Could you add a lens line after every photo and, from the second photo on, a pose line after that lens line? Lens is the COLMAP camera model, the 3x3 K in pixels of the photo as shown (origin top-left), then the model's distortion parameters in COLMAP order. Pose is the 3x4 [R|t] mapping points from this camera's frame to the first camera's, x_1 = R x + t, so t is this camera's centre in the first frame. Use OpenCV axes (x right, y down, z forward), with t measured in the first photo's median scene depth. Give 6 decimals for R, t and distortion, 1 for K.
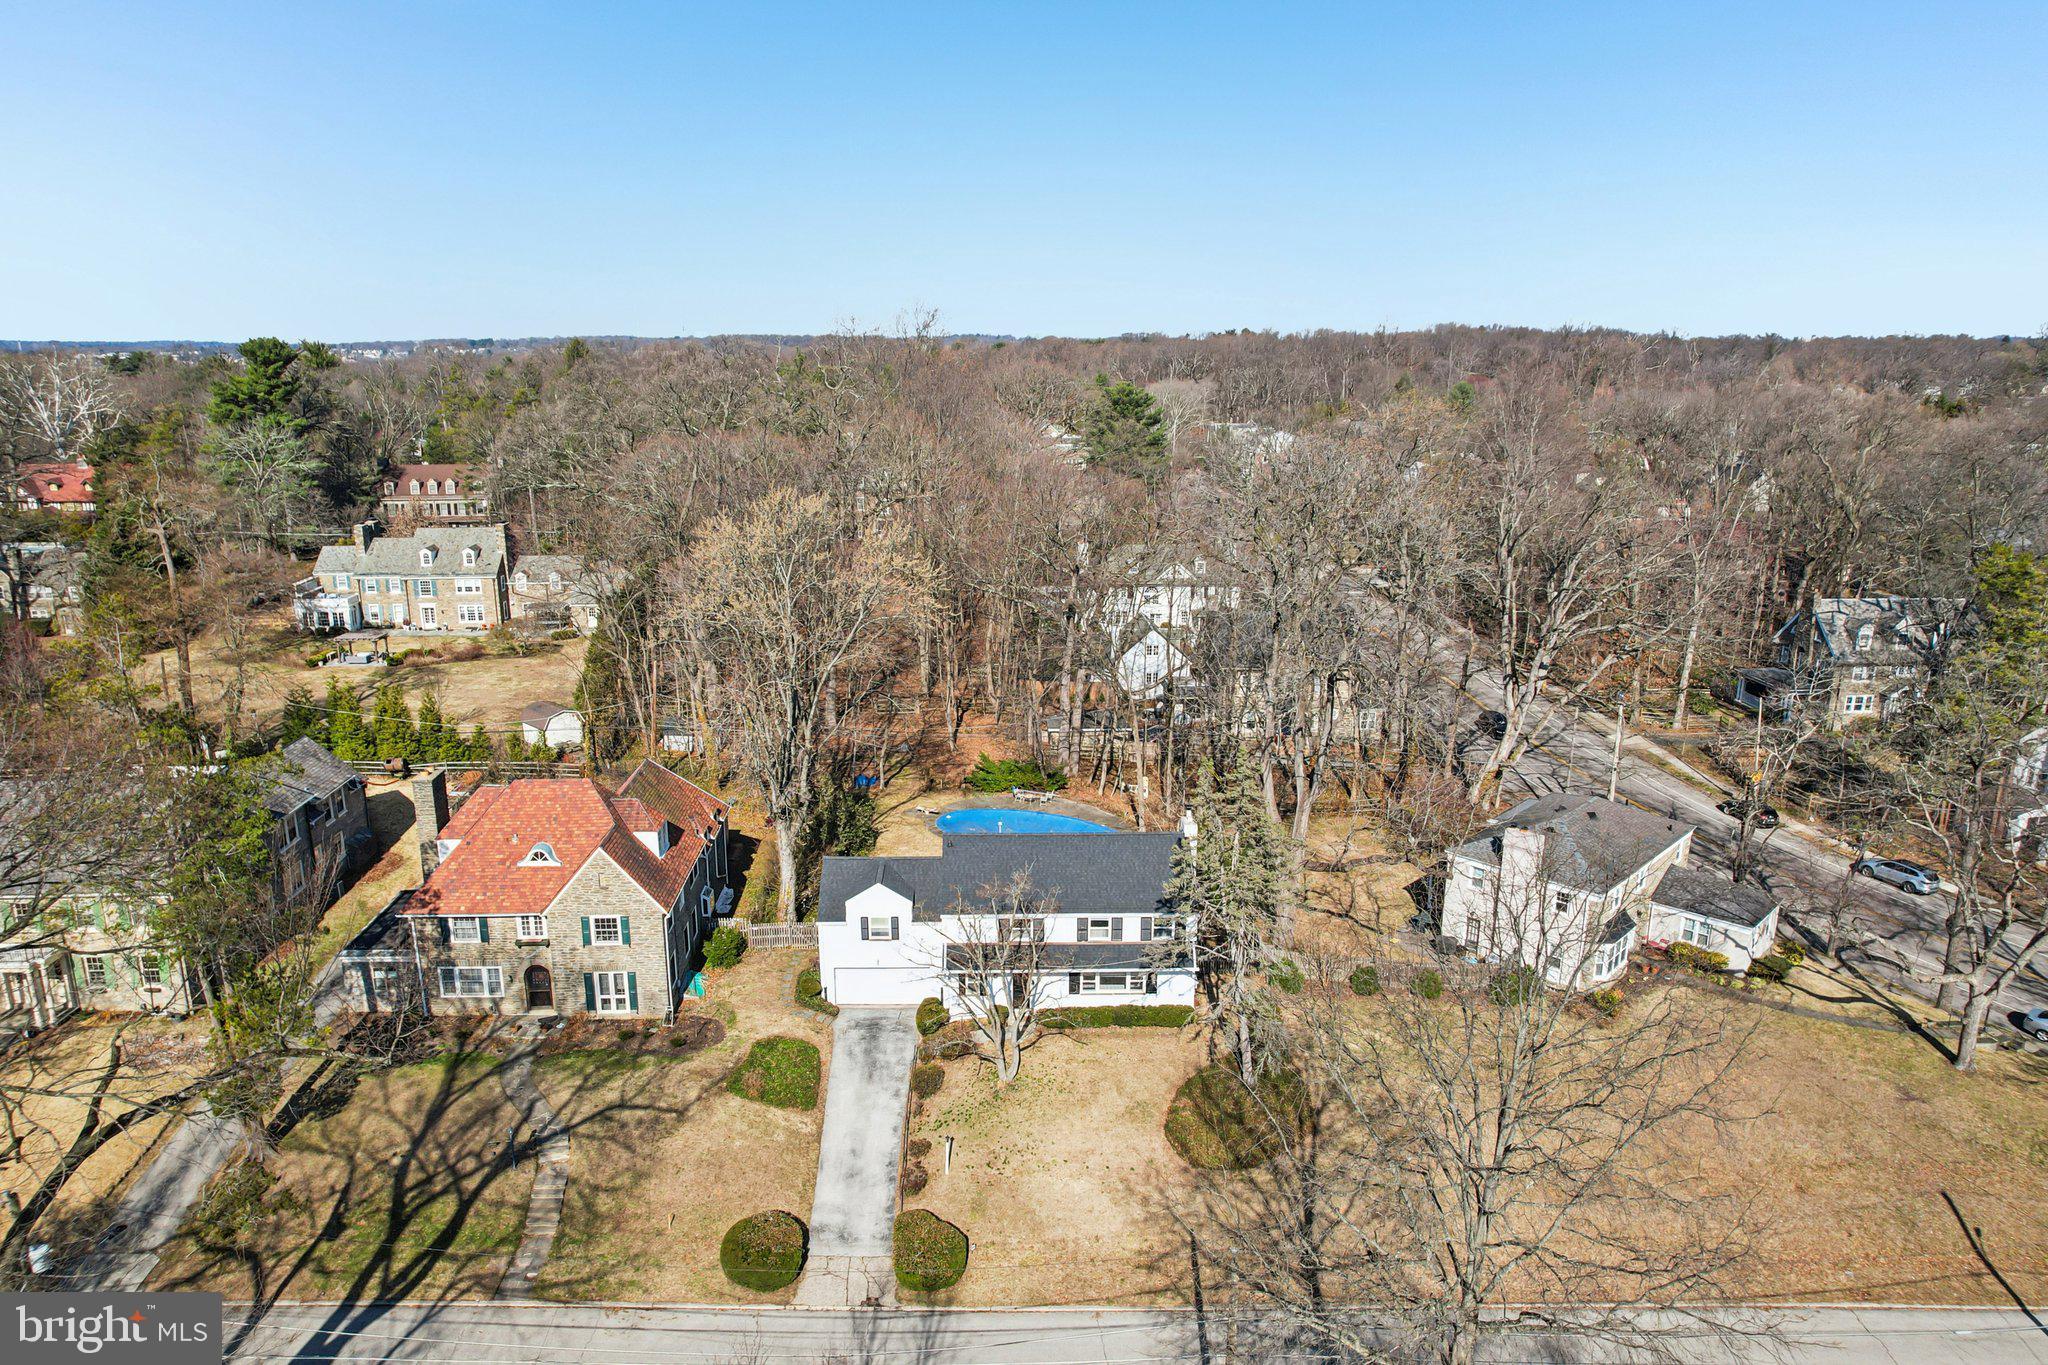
lens RADIAL K [[1303.9, 0, 1024.0], [0, 1303.9, 682.5], [0, 0, 1]] dist [-0.070229, 0.053395]
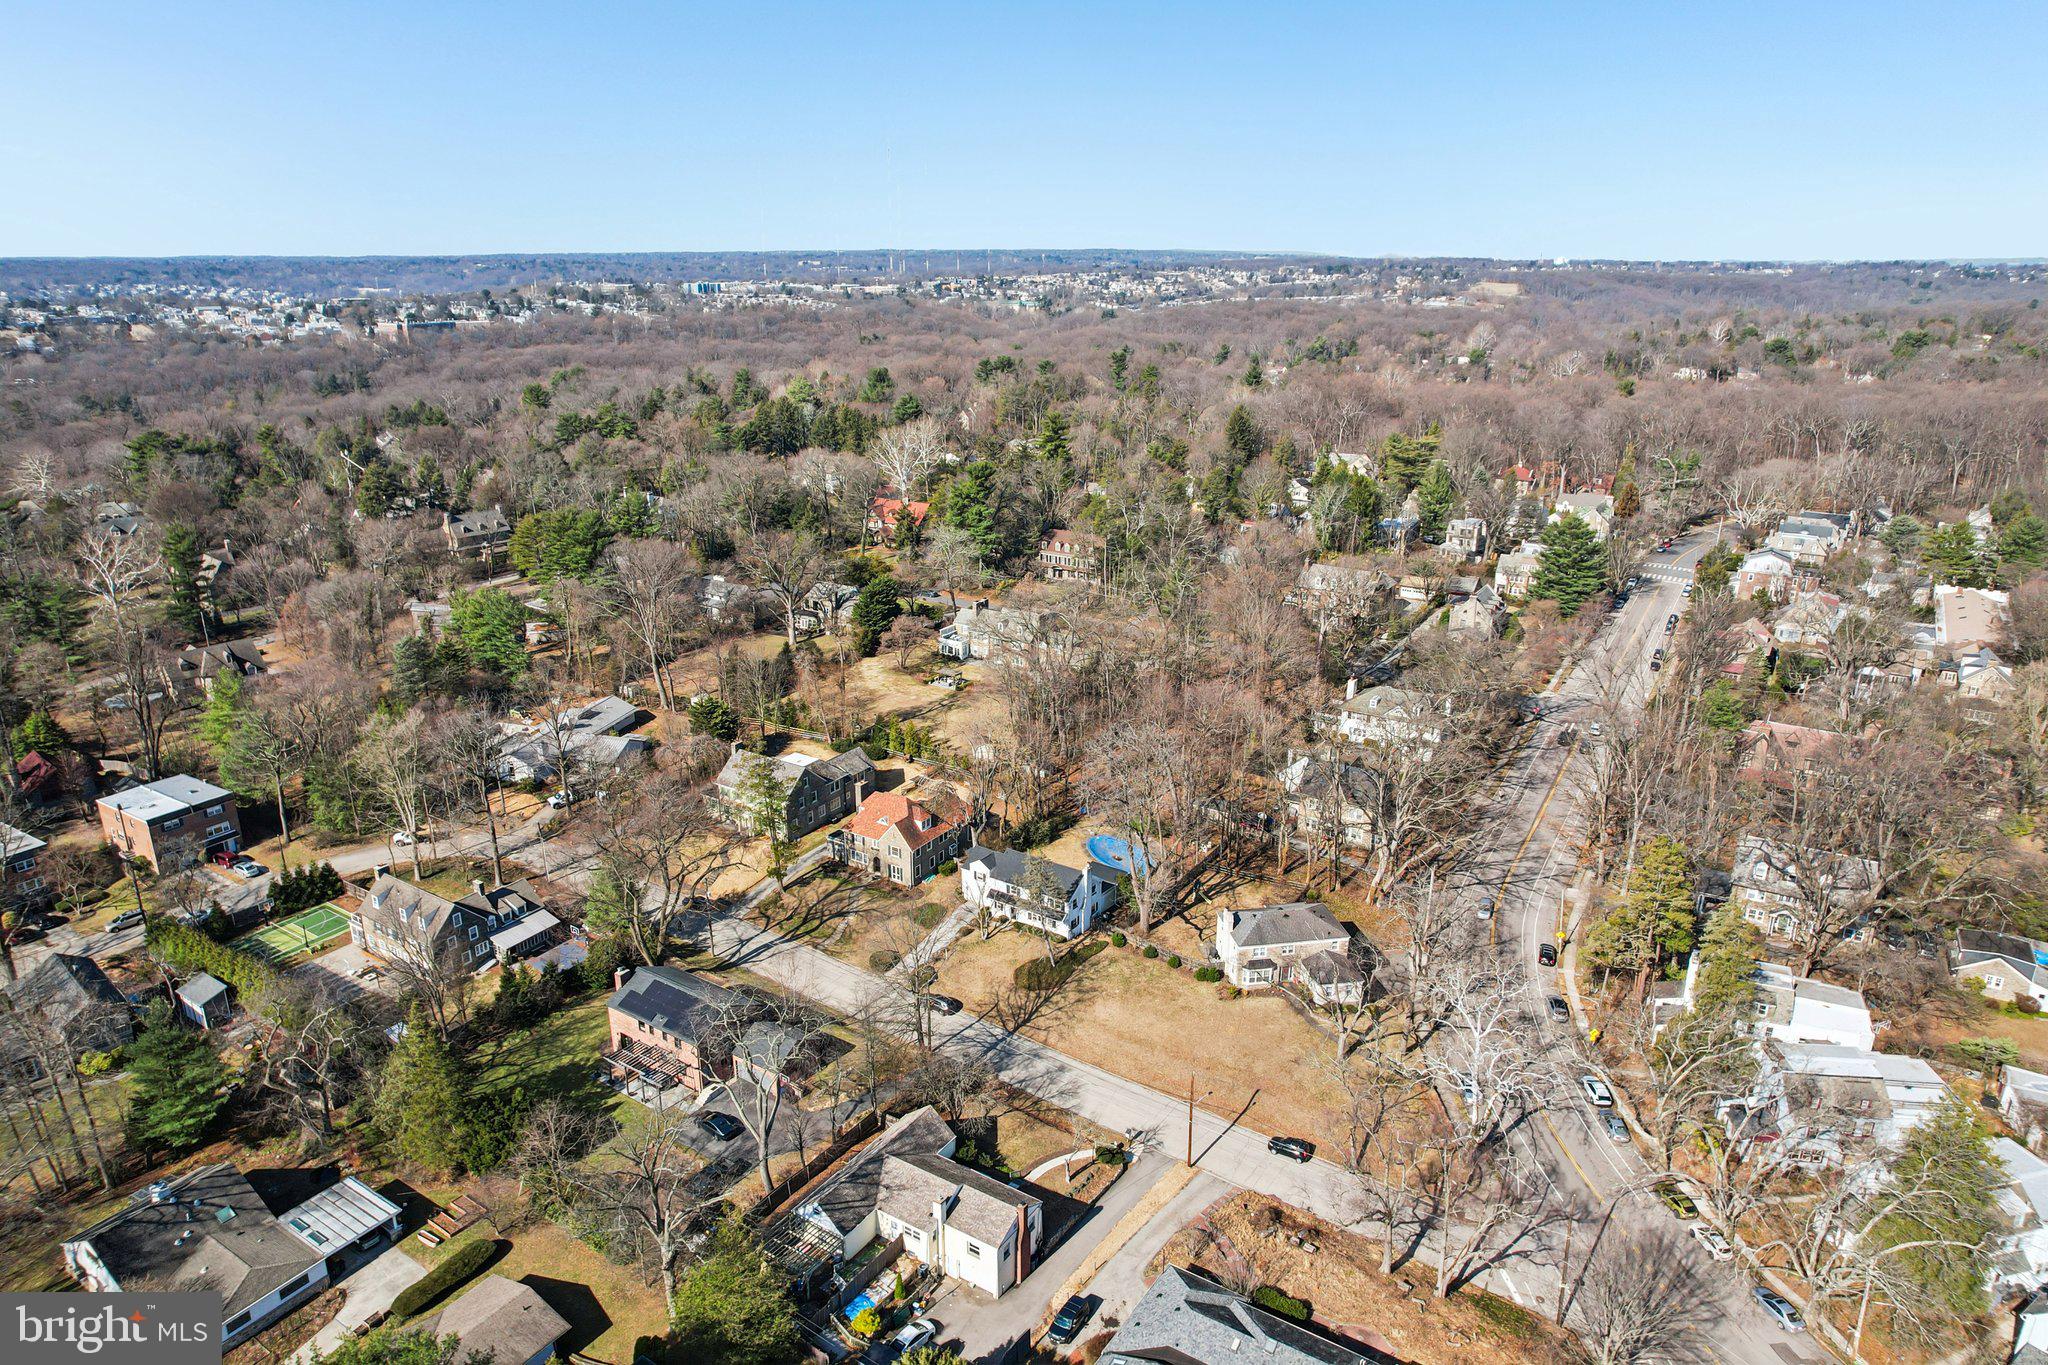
lens RADIAL K [[1303.9, 0, 1024.0], [0, 1303.9, 682.5], [0, 0, 1]] dist [-0.070229, 0.053395]
pose [[0.806405, 0.179328, -0.563518, 1.429404], [-0.141010, 0.983736, 0.111264, -0.524677], [0.574306, -0.010262, 0.818576, -1.160954]]
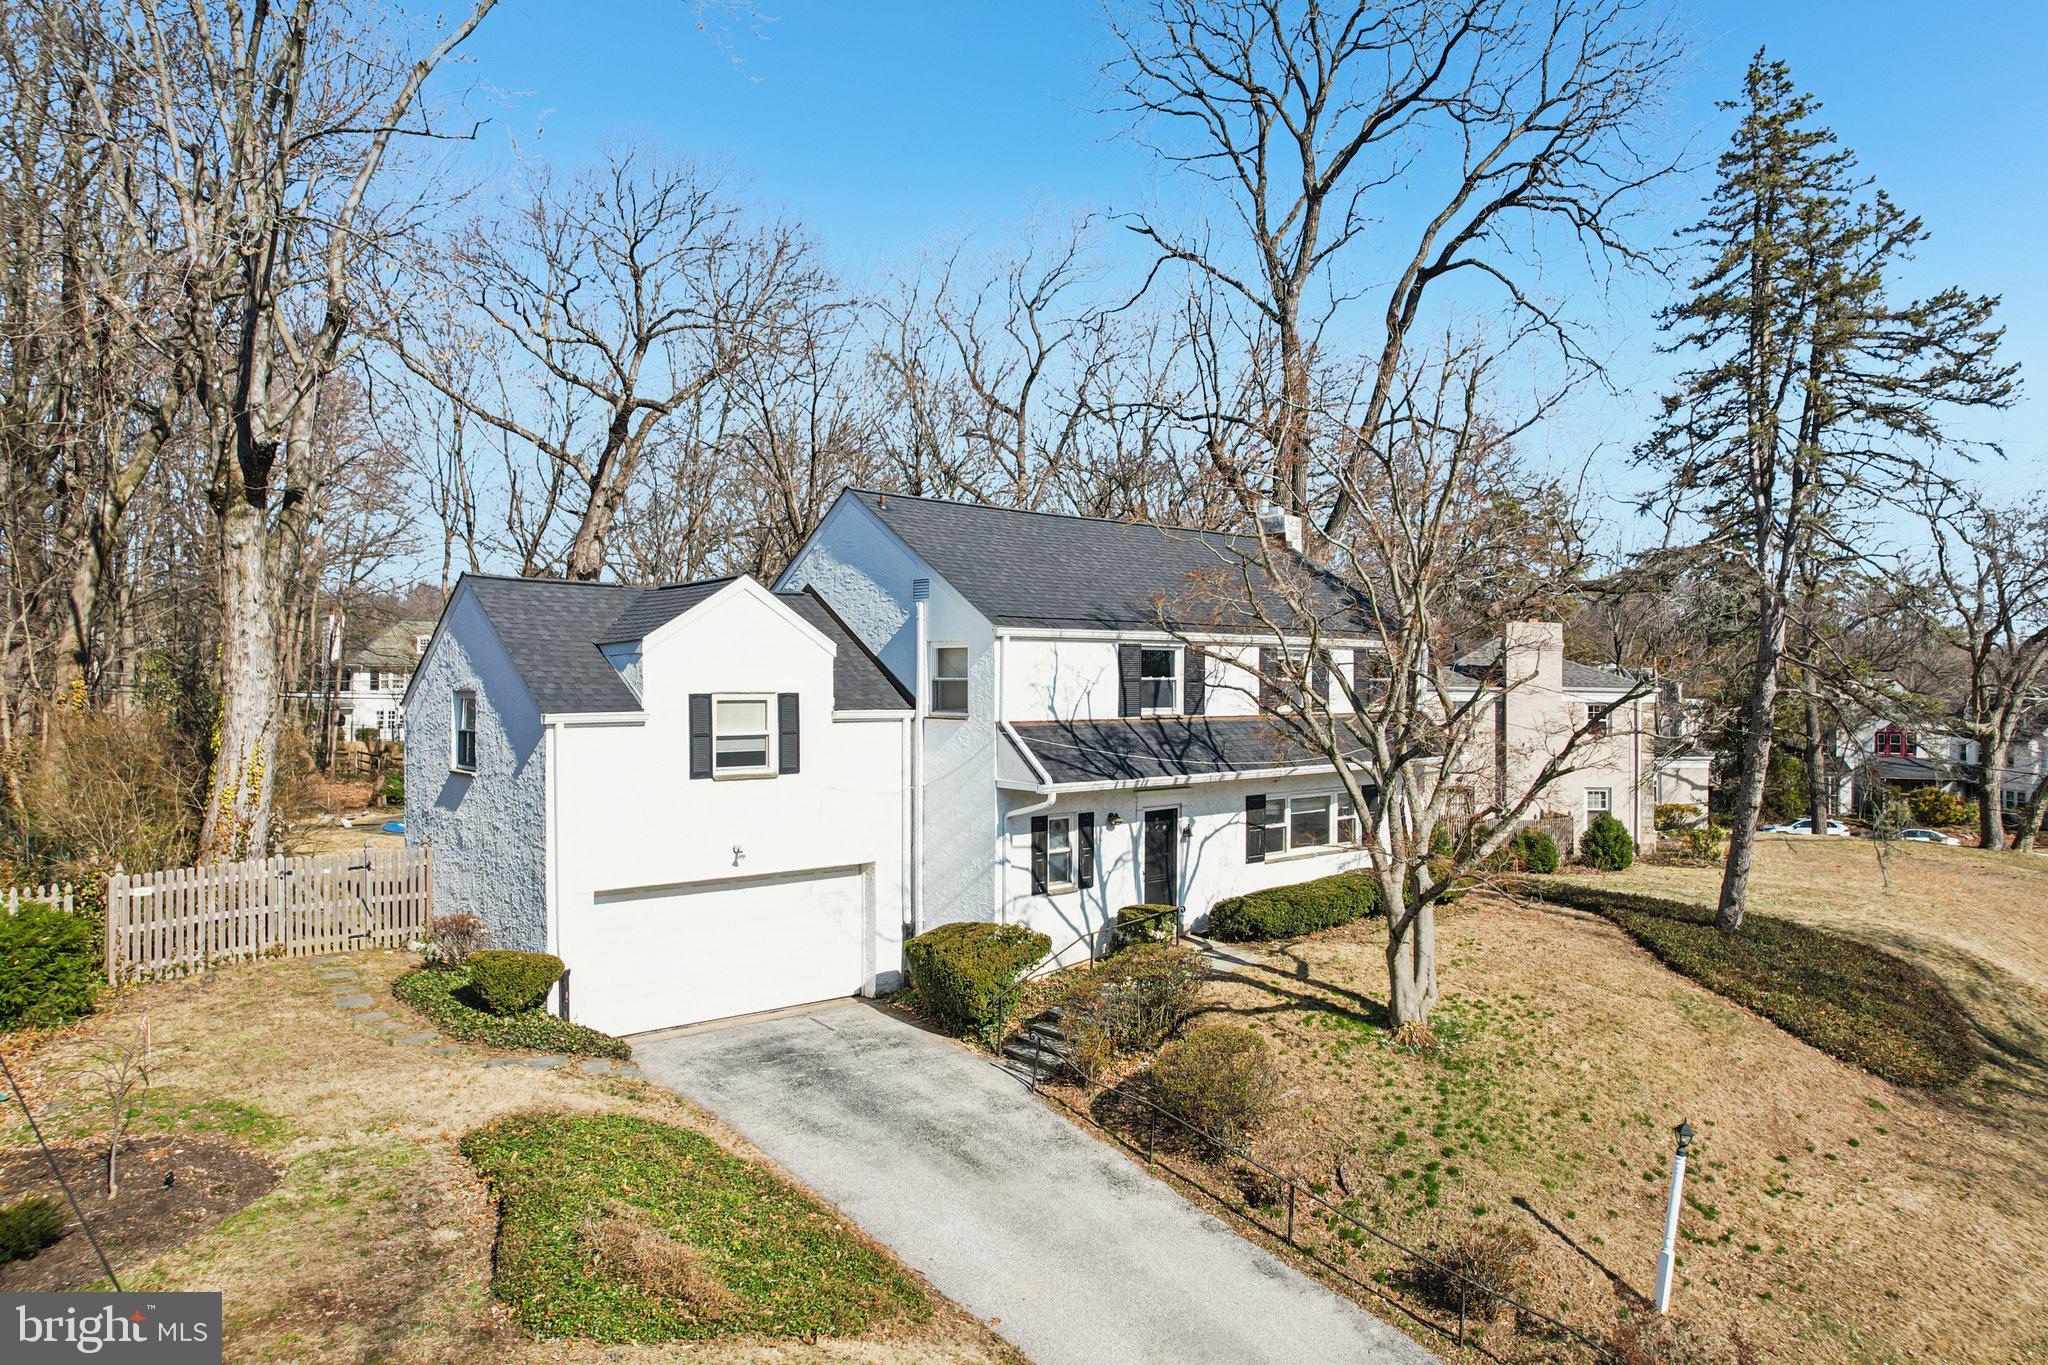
lens RADIAL K [[1303.9, 0, 1024.0], [0, 1303.9, 682.5], [0, 0, 1]] dist [-0.070229, 0.053395]
pose [[0.757334, 0.000252, 0.653028, -0.266217], [0.160023, 0.969439, -0.185957, 0.249637], [-0.633118, 0.245331, 0.734149, 0.745734]]
